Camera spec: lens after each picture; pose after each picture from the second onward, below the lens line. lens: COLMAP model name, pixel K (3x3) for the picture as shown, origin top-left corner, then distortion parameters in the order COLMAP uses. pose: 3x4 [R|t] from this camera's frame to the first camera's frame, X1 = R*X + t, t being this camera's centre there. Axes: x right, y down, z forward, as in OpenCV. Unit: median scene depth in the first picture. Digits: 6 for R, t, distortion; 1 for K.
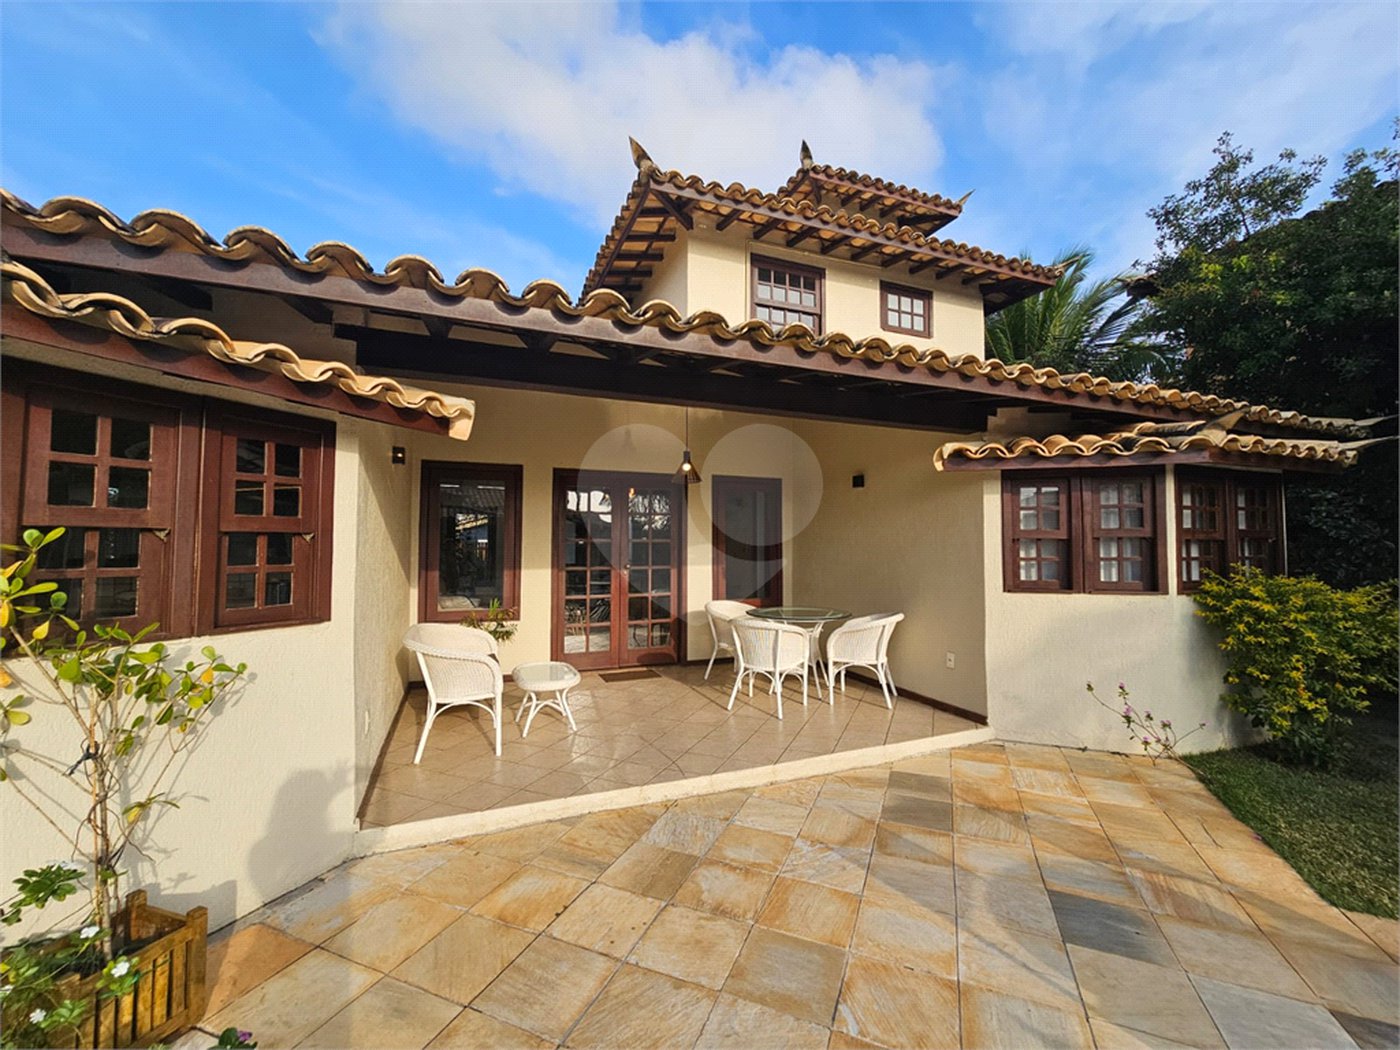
lens RADIAL K [[570.6, 0, 700.0], [0, 570.6, 525.0], [0, 0, 1]] dist [-0.001944, -0.000275]
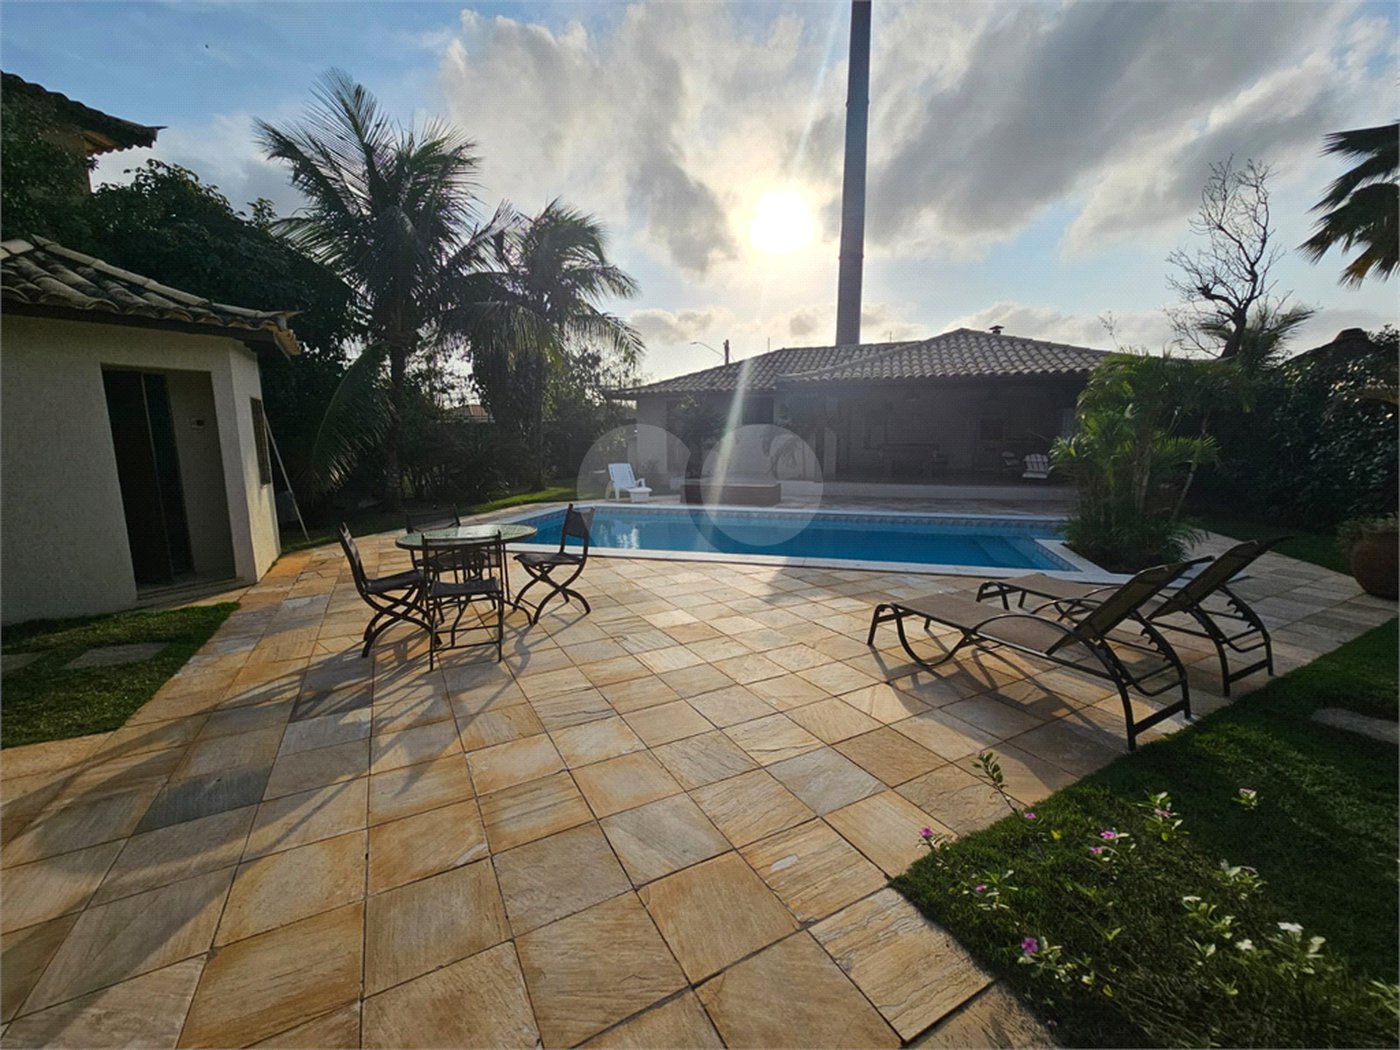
lens RADIAL K [[570.6, 0, 700.0], [0, 570.6, 525.0], [0, 0, 1]] dist [-0.001944, -0.000275]
pose [[-0.787790, -0.091067, 0.609175, -0.519002], [-0.019796, 0.992242, 0.122732, 0.084625], [-0.615626, 0.084628, -0.783481, 1.165363]]
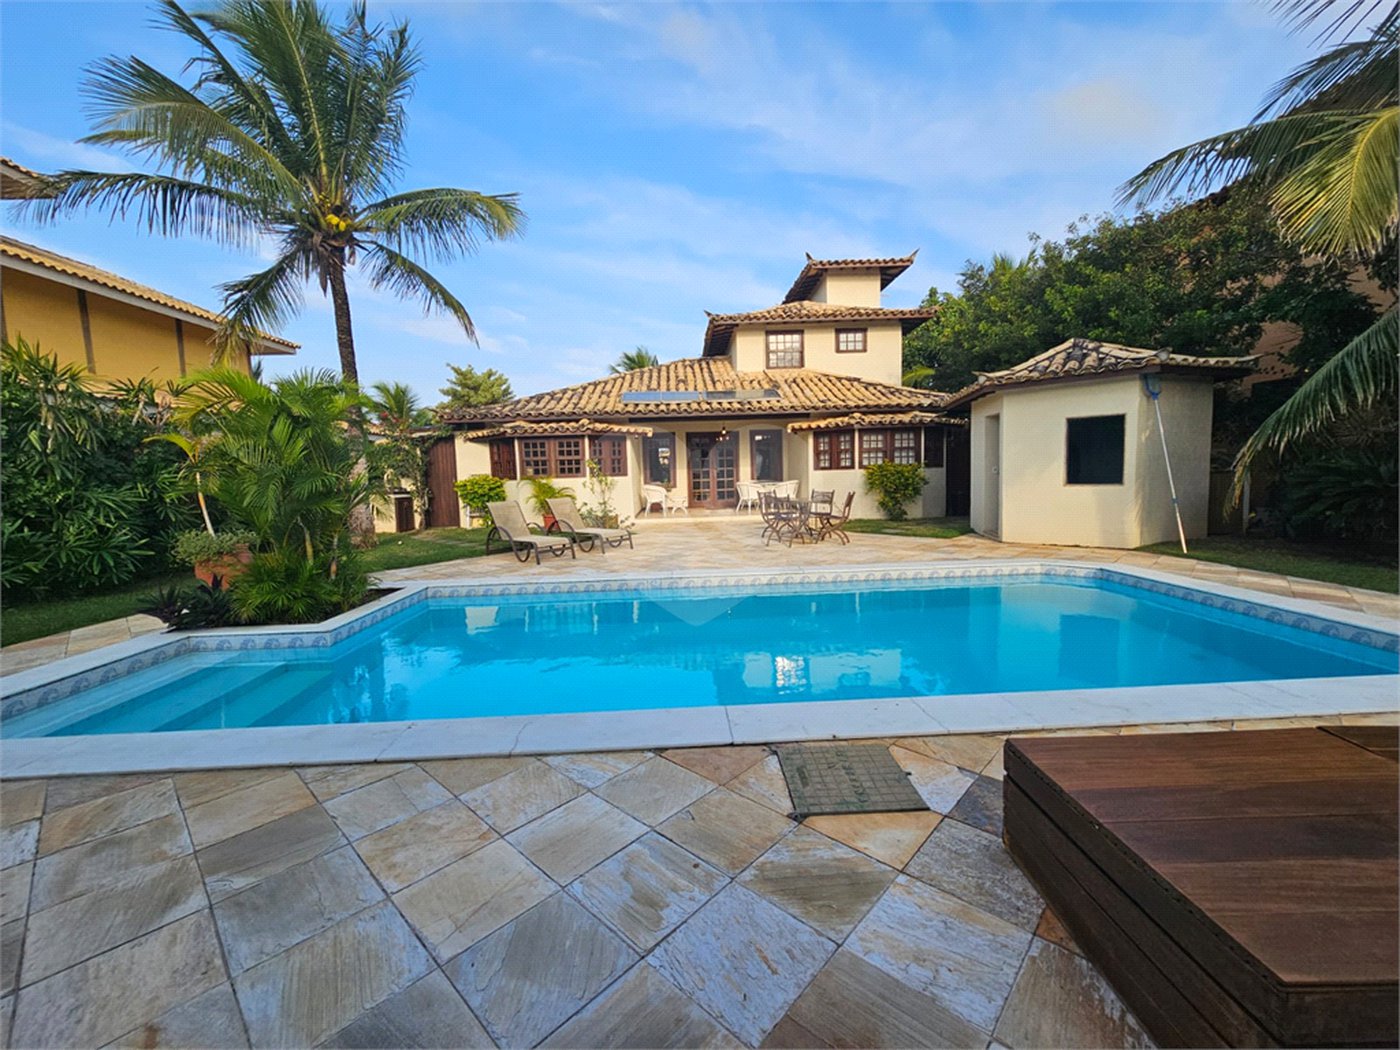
lens RADIAL K [[570.6, 0, 700.0], [0, 570.6, 525.0], [0, 0, 1]] dist [-0.001944, -0.000275]
pose [[0.937062, 0.004366, -0.349135, 0.854180], [0.043632, 0.990620, 0.129494, -0.013916], [0.346425, -0.136578, 0.928082, -1.758947]]
